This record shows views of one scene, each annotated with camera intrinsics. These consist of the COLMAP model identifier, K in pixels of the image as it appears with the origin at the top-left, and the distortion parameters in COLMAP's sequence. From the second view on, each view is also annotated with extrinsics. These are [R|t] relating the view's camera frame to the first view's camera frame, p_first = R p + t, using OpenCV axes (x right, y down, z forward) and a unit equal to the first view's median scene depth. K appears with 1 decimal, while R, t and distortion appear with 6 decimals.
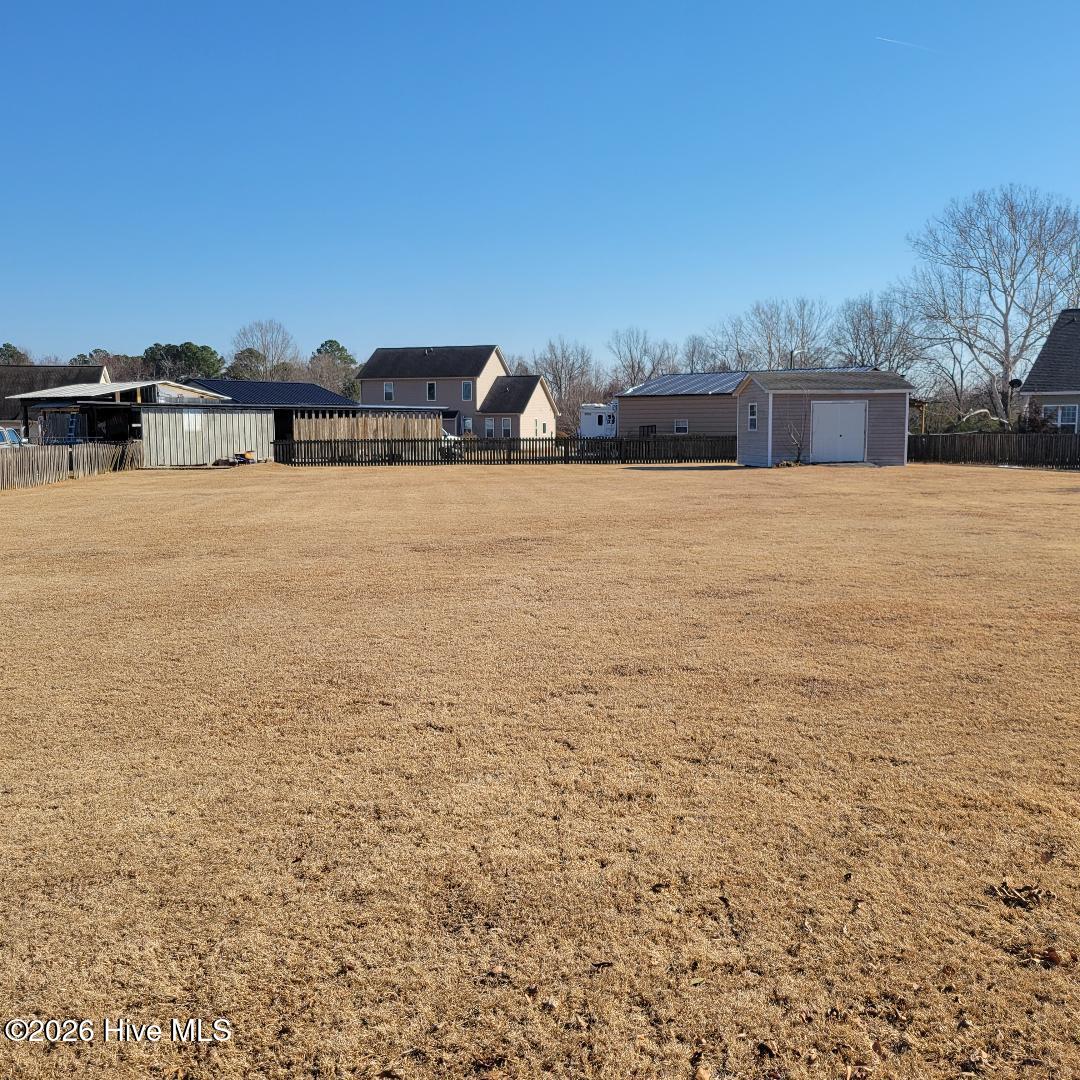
lens RADIAL K [[1097.7, 0, 523.4], [0, 1097.7, 538.5], [0, 0, 1]] dist [0.064489, -0.107294]
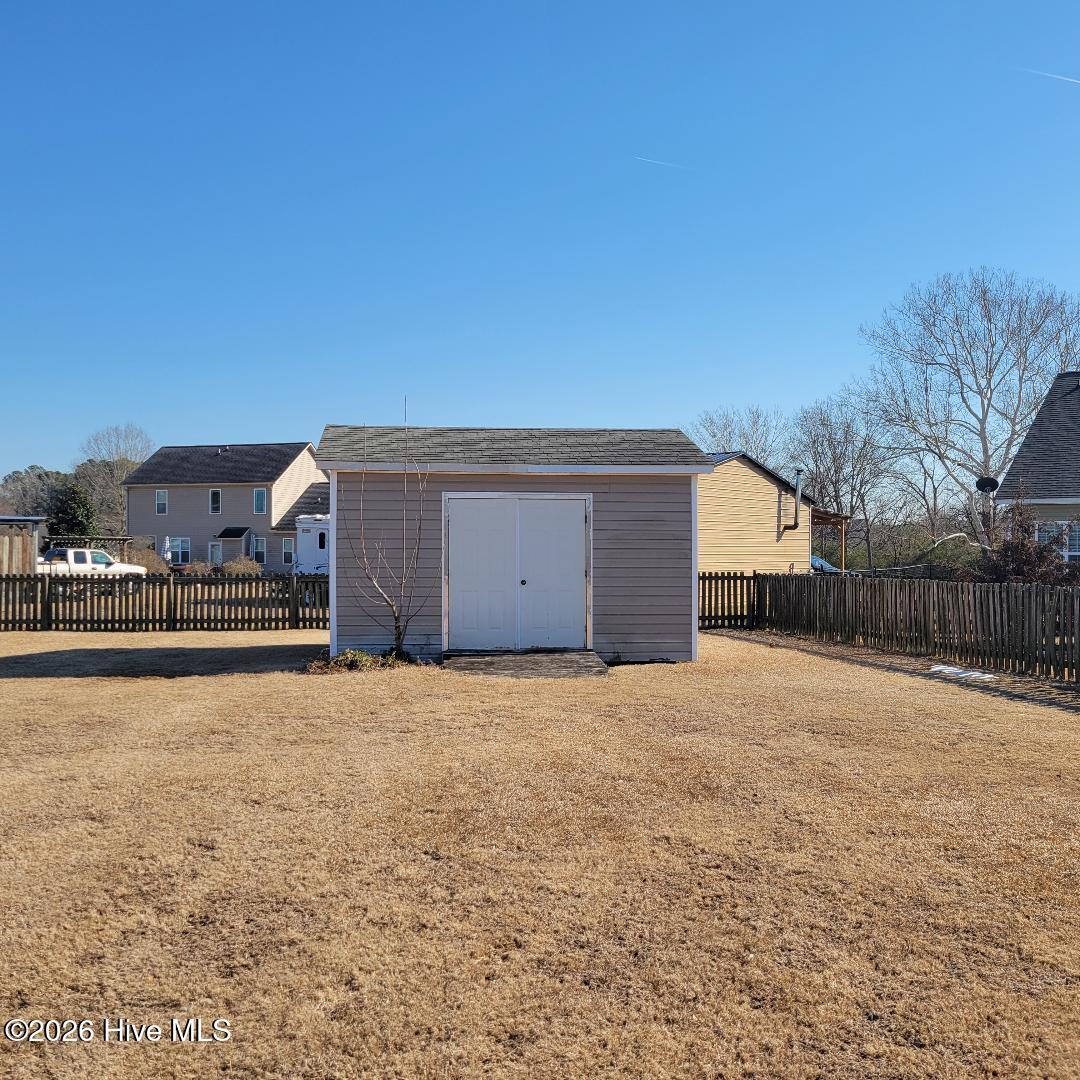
lens RADIAL K [[1083.2, 0, 540.2], [0, 1083.2, 523.1], [0, 0, 1]] dist [0.058060, -0.010648]
pose [[0.999886, 0.006599, 0.013590, 0.094146], [-0.004851, 0.992170, -0.124802, -0.021807], [-0.014307, 0.124722, 0.992089, 0.202721]]
